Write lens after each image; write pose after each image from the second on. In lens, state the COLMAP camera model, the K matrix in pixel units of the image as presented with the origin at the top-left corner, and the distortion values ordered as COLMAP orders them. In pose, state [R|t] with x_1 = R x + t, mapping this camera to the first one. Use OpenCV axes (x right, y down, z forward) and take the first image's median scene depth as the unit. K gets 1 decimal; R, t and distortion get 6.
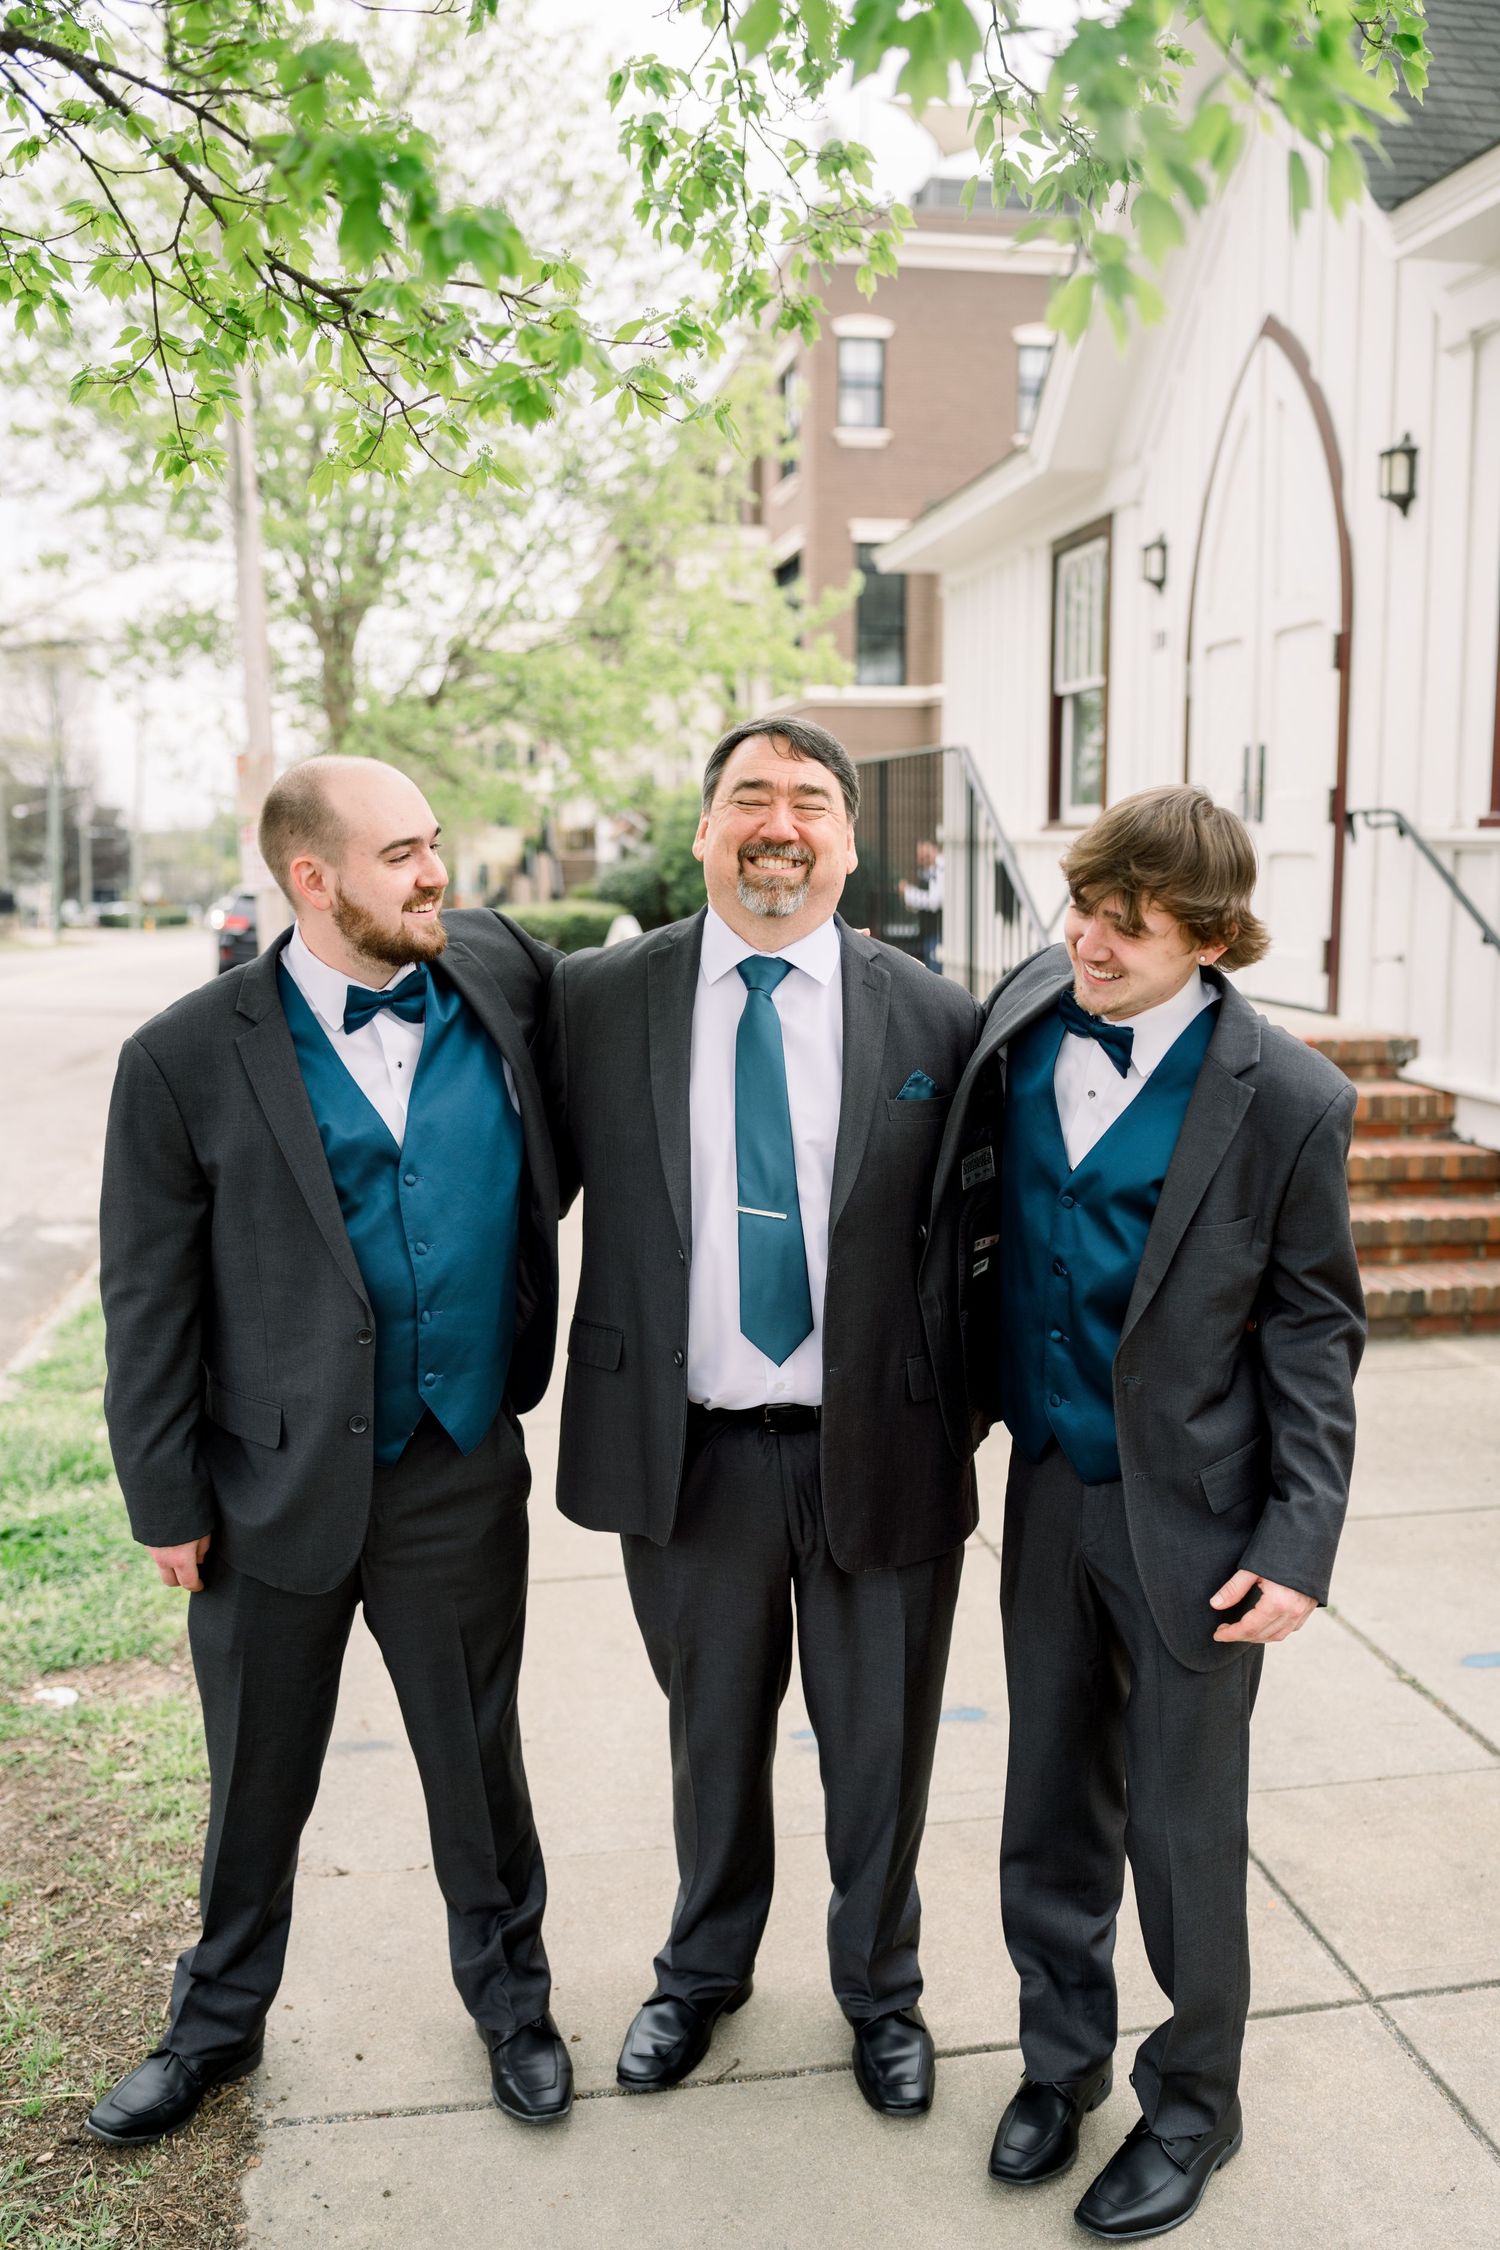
lens RADIAL K [[1930.3, 0, 750.6], [0, 1930.3, 1126.9], [0, 0, 1]] dist [-0.050554, -0.000306]
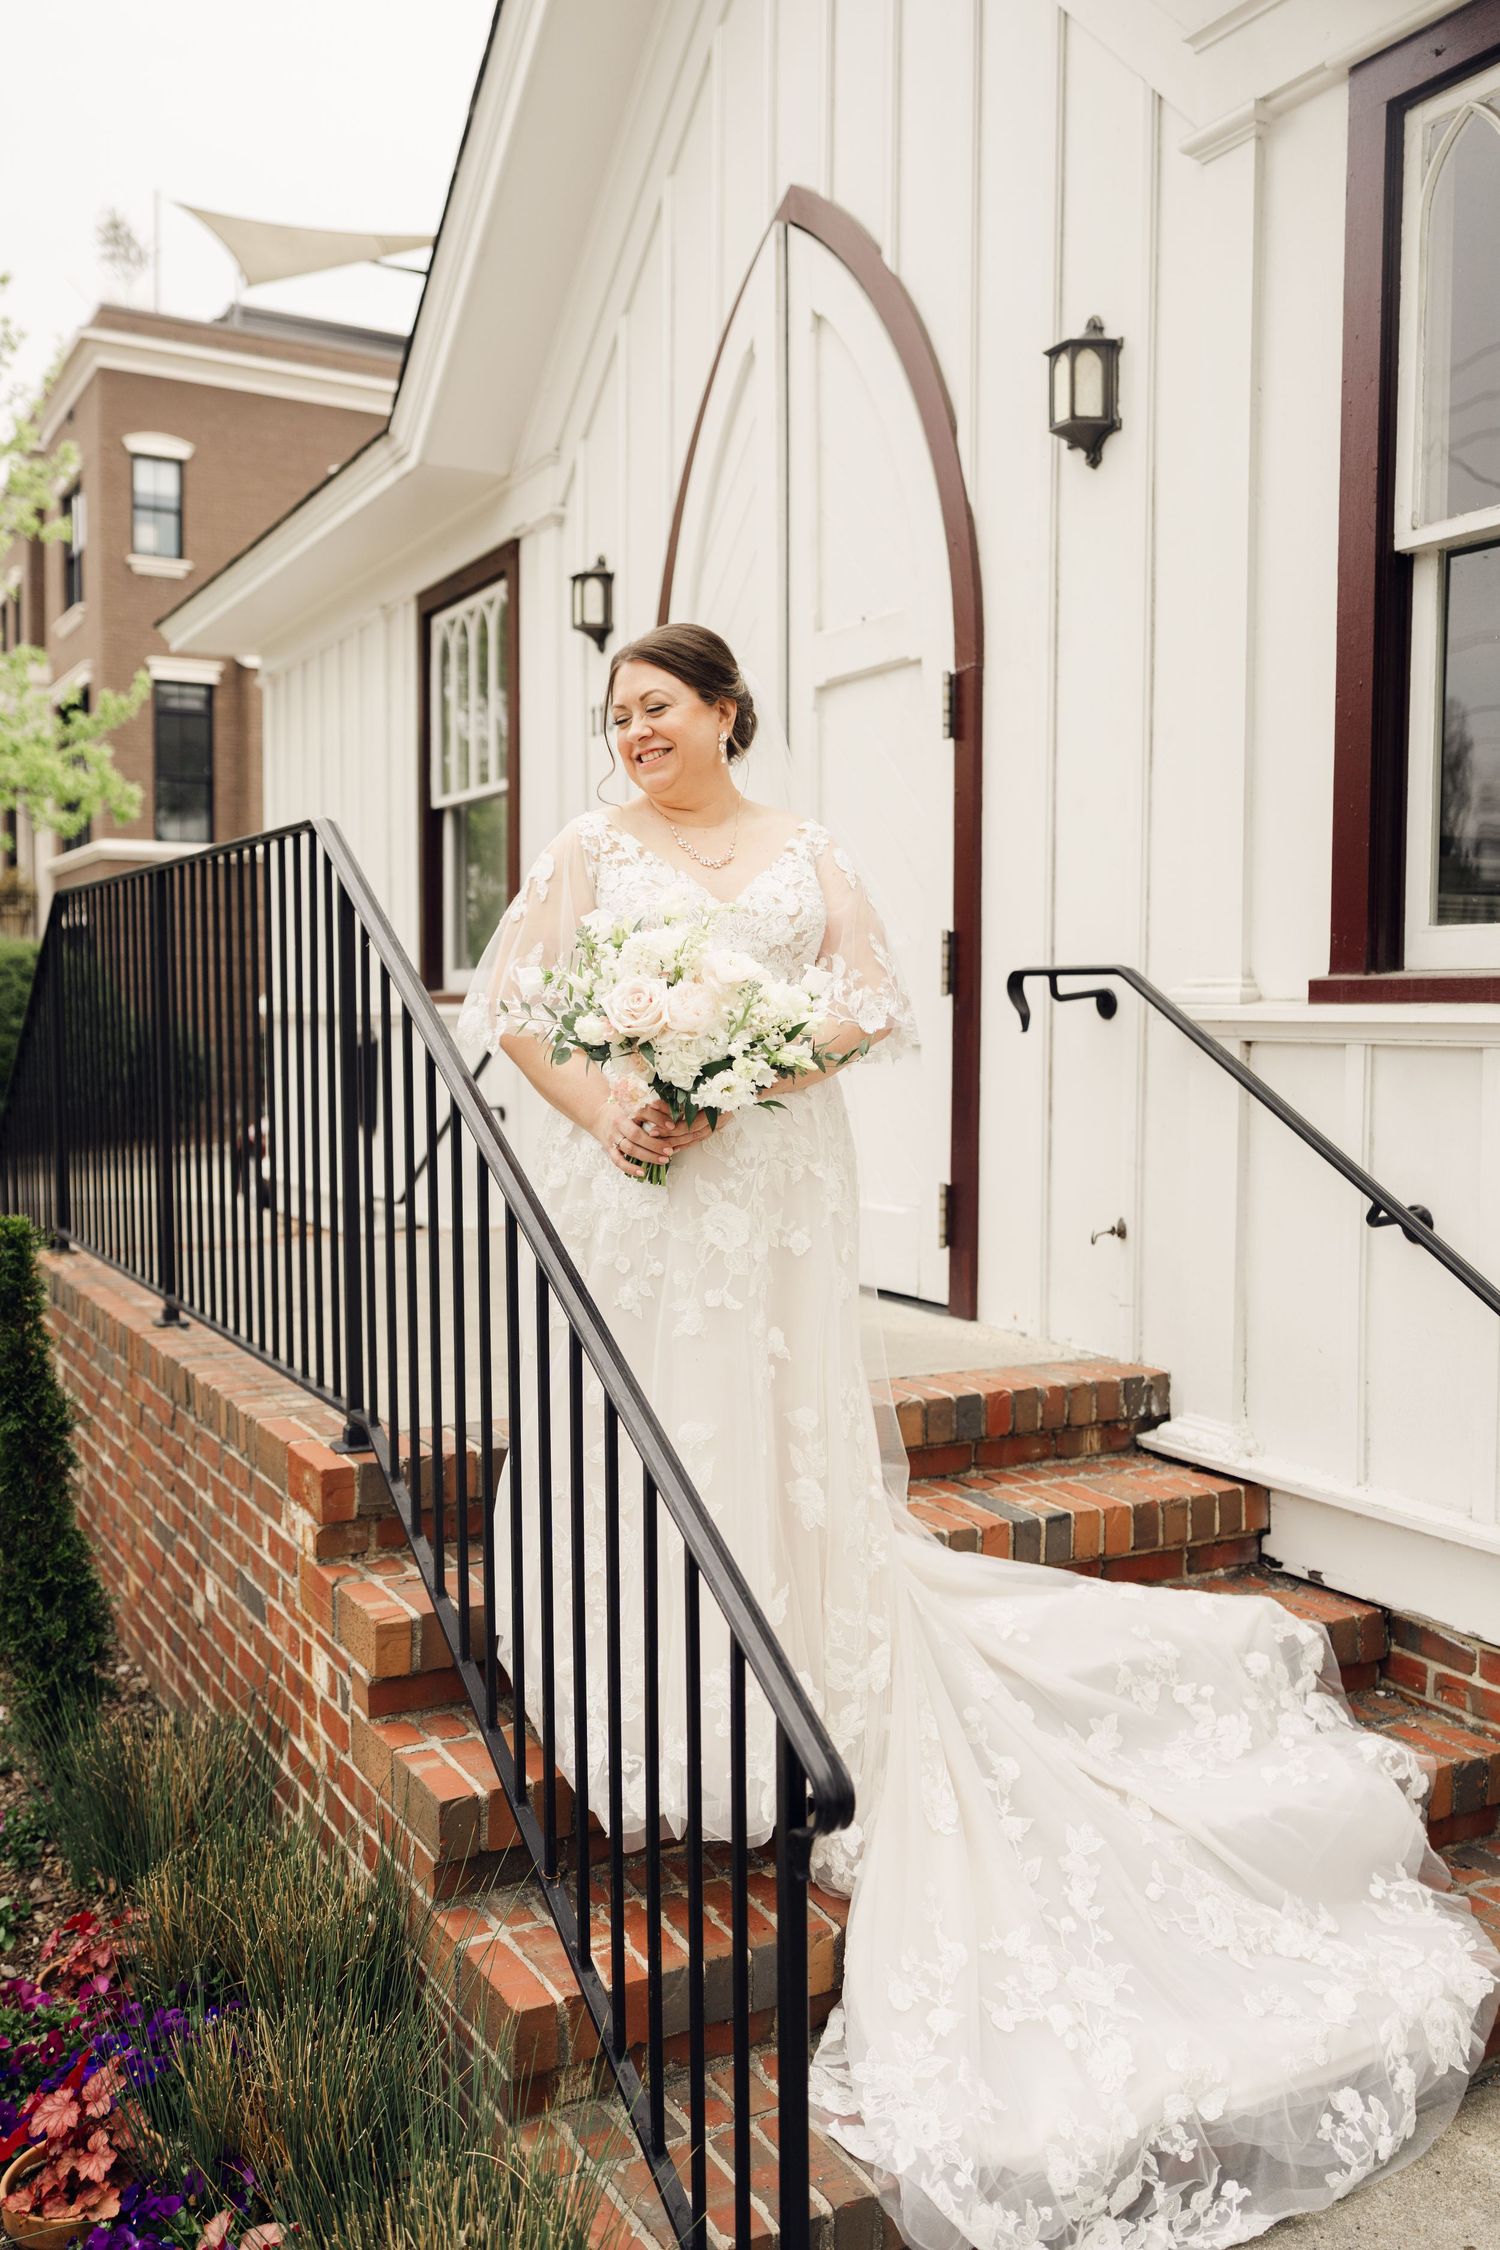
lens RADIAL K [[1851.2, 0, 752.8], [0, 1851.2, 1128.9], [0, 0, 1]] dist [-0.002954, -0.000455]
pose [[0.936113, -0.014825, 0.351386, 0.031936], [0.044353, 0.996111, -0.076133, -0.056205], [-0.348891, 0.086854, 0.933130, 0.367139]]
